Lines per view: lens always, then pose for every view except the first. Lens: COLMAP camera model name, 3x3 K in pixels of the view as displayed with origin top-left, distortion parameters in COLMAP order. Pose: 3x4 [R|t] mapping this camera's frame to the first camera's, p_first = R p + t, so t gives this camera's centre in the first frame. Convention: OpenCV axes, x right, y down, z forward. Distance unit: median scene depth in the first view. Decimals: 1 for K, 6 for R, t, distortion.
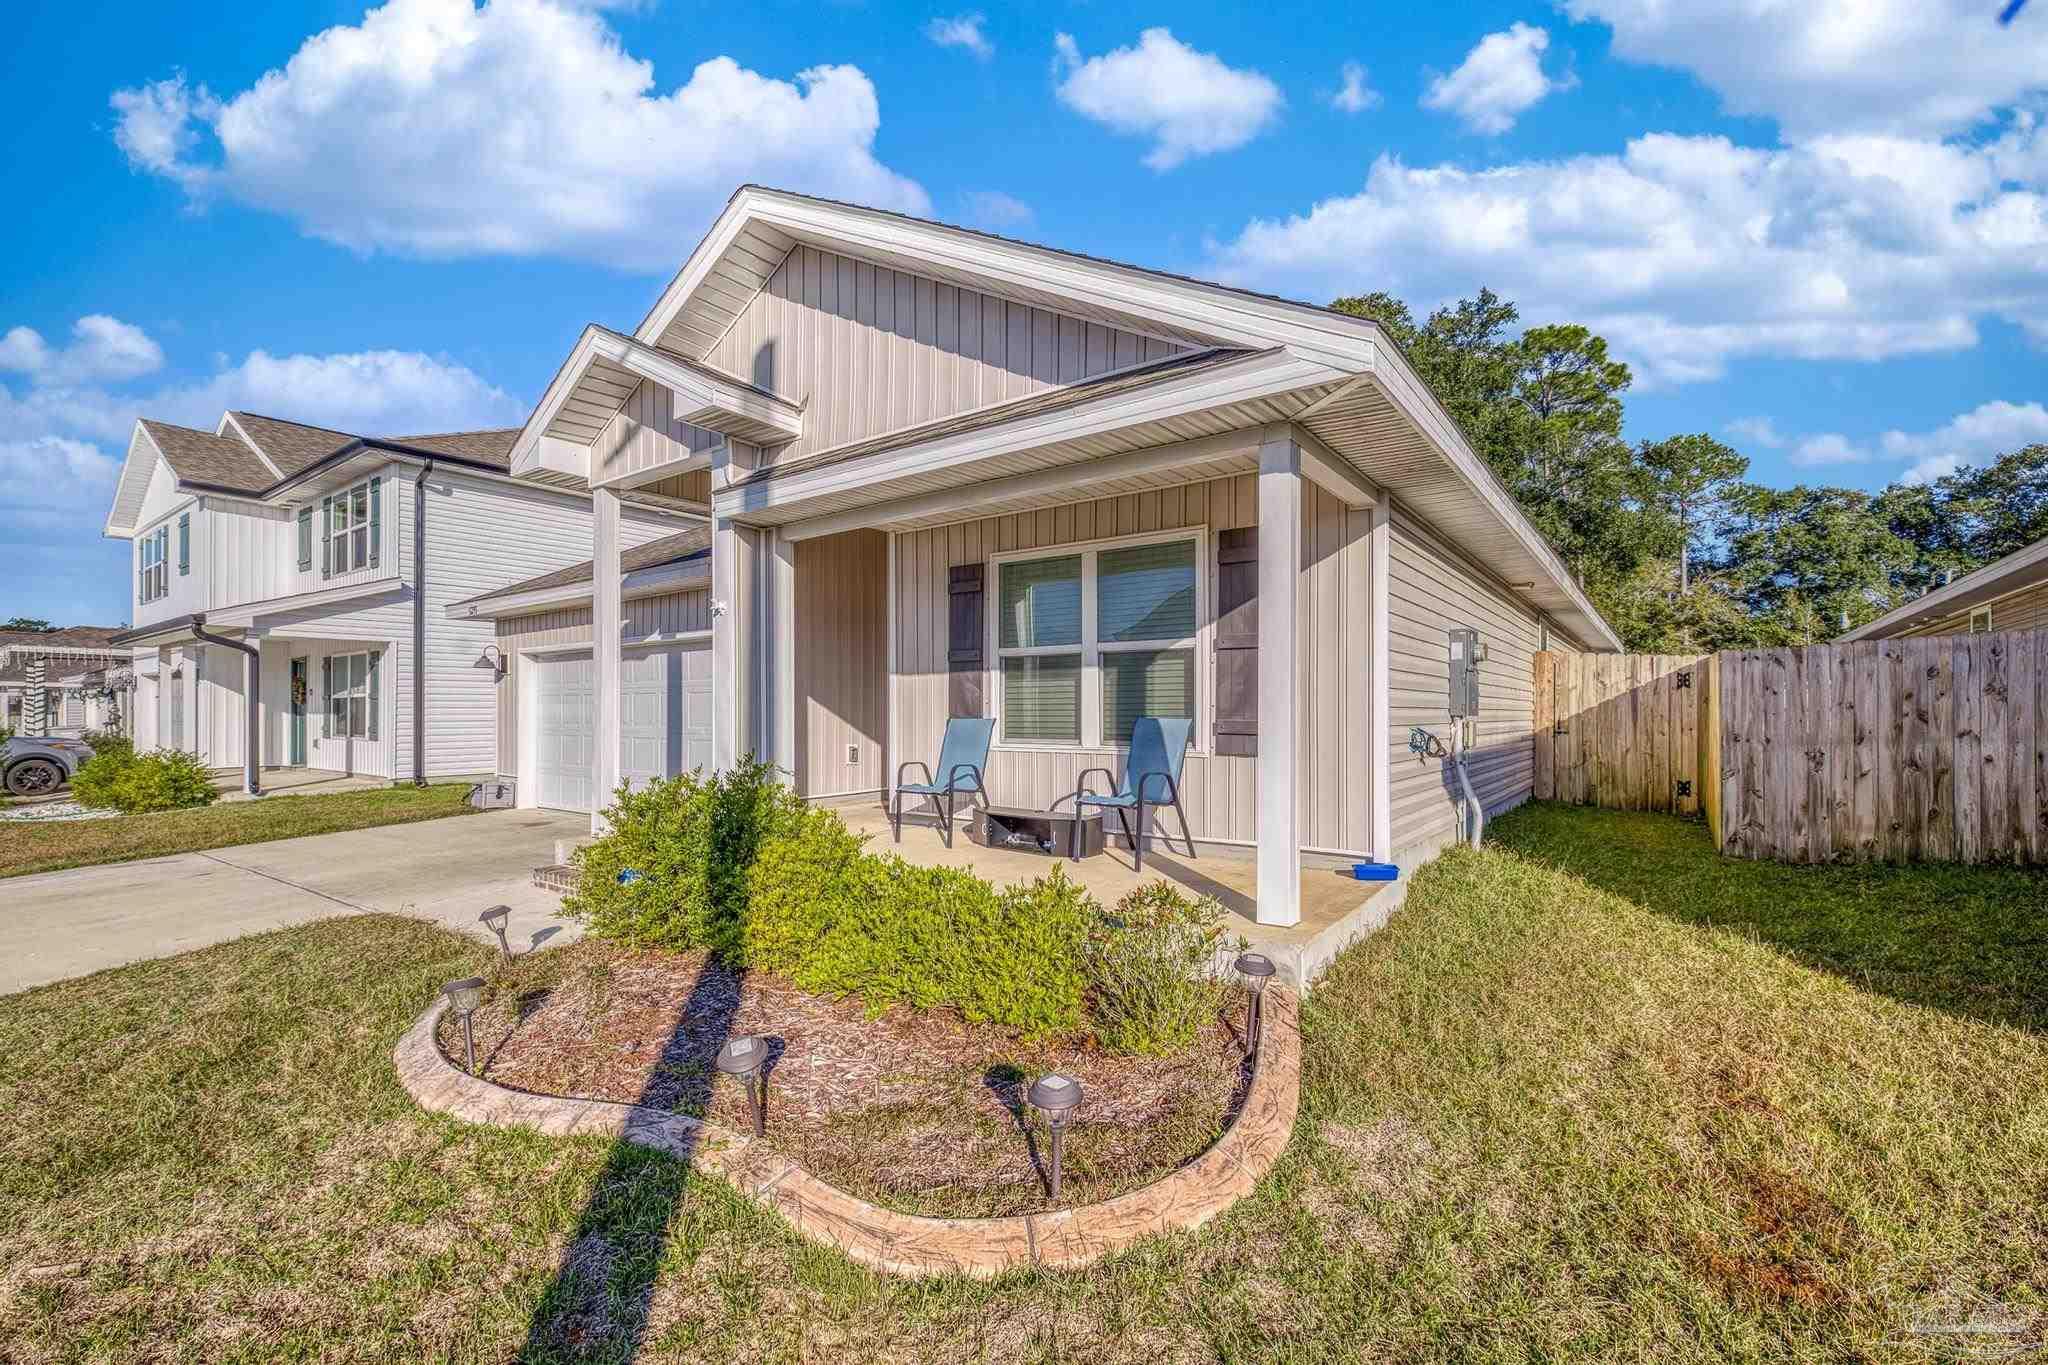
lens RADIAL K [[879.0, 0, 1018.0], [0, 879.0, 707.1], [0, 0, 1]] dist [-0.000480, -0.000197]
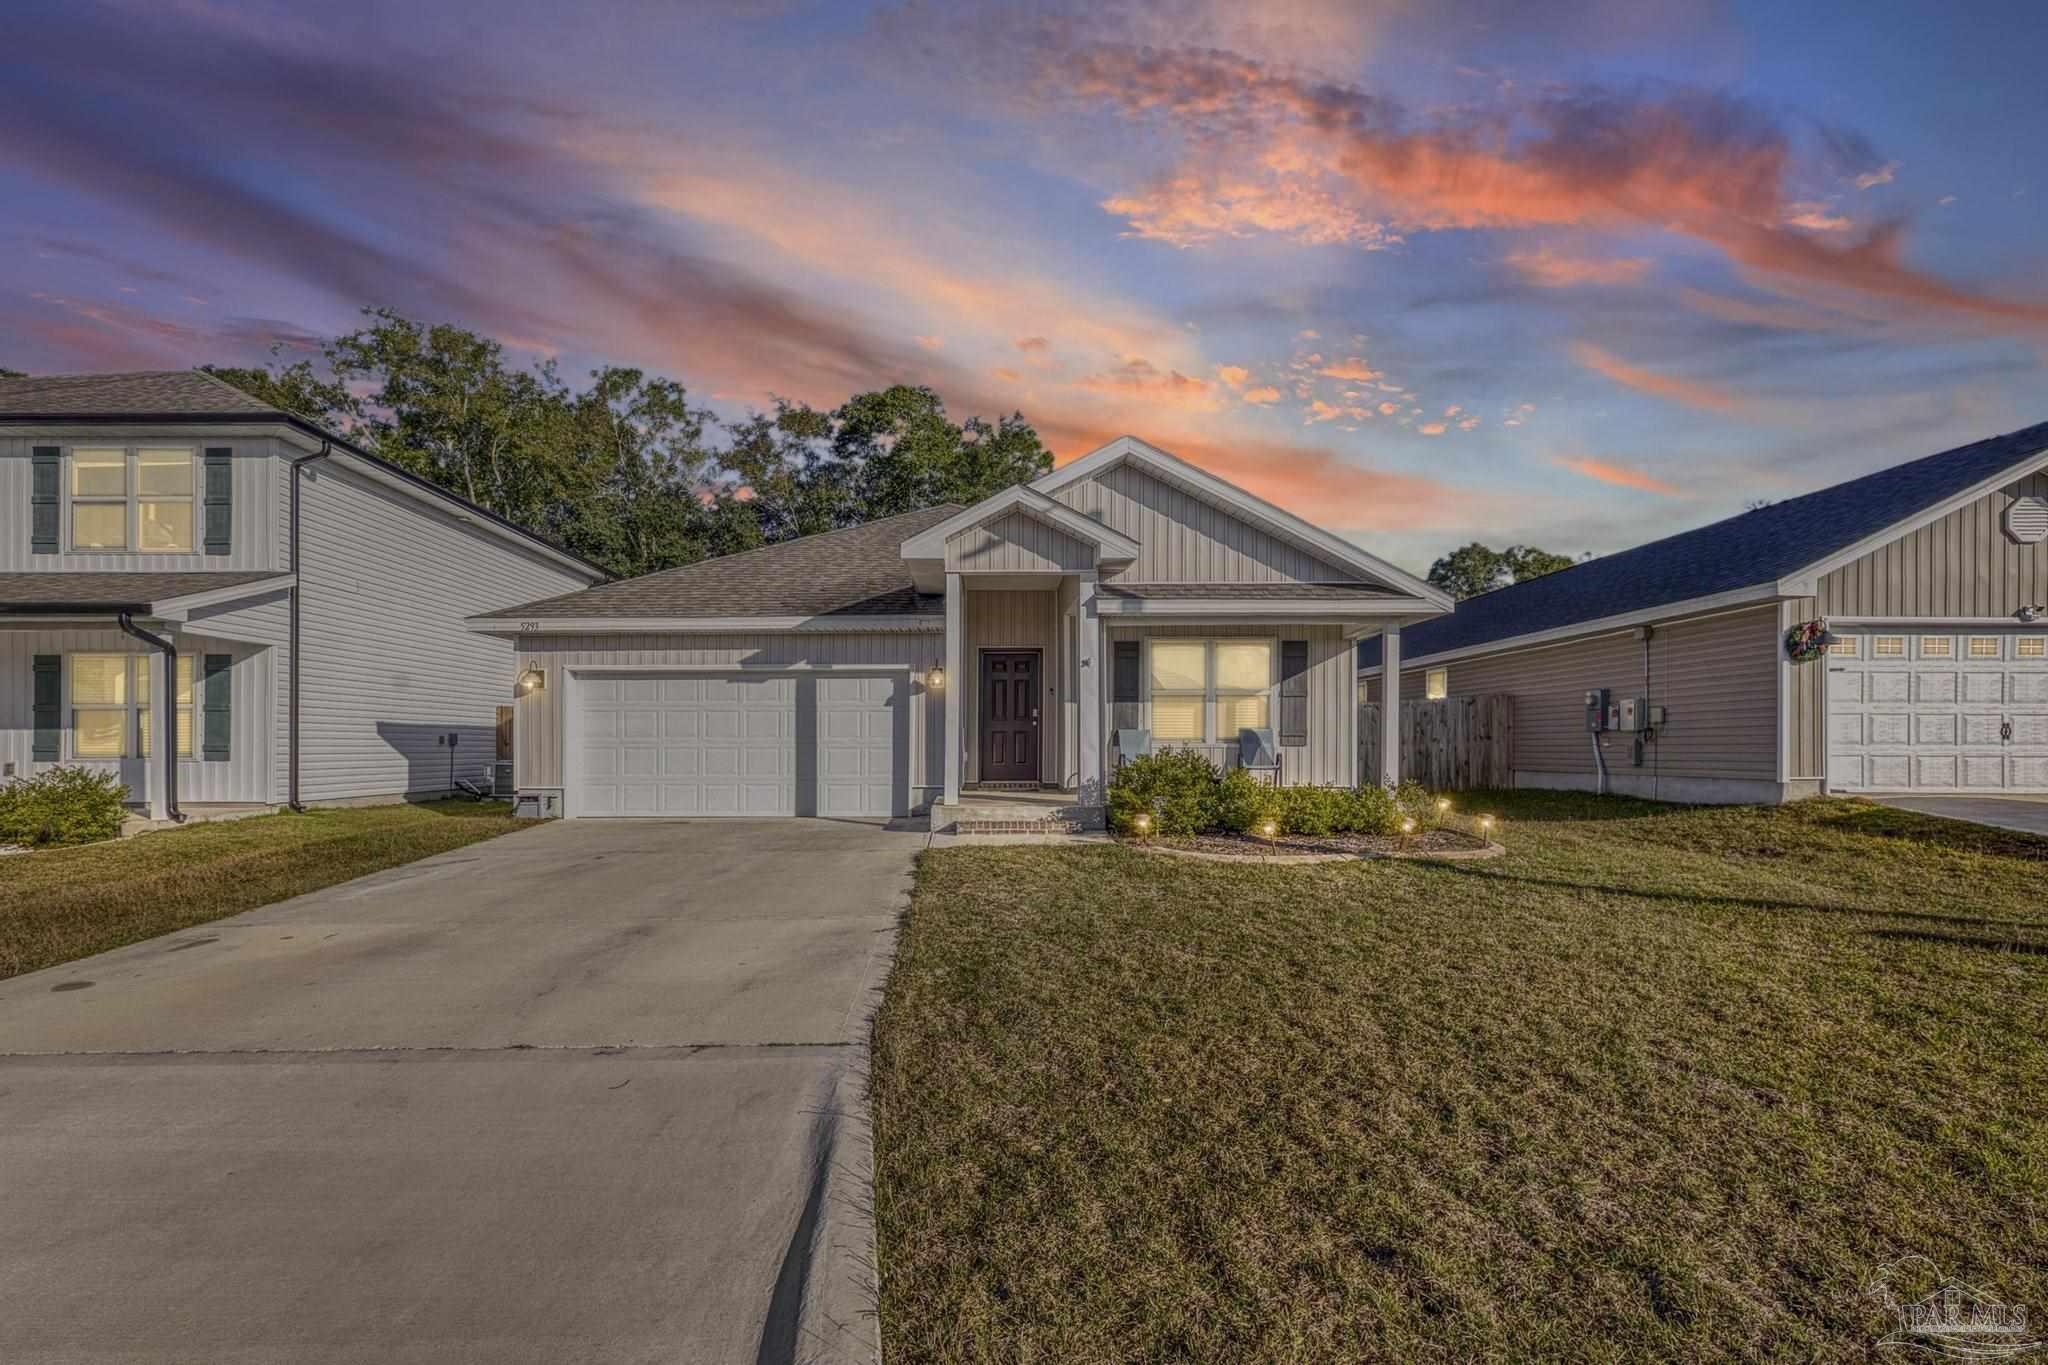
lens RADIAL K [[961.6, 0, 963.0], [0, 961.6, 748.8], [0, 0, 1]] dist [-0.001038, -0.000122]
pose [[0.803412, 0.000032, 0.595423, -0.878633], [-0.002536, 0.999991, 0.003368, 0.027834], [-0.595418, -0.004216, 0.803405, -0.205290]]
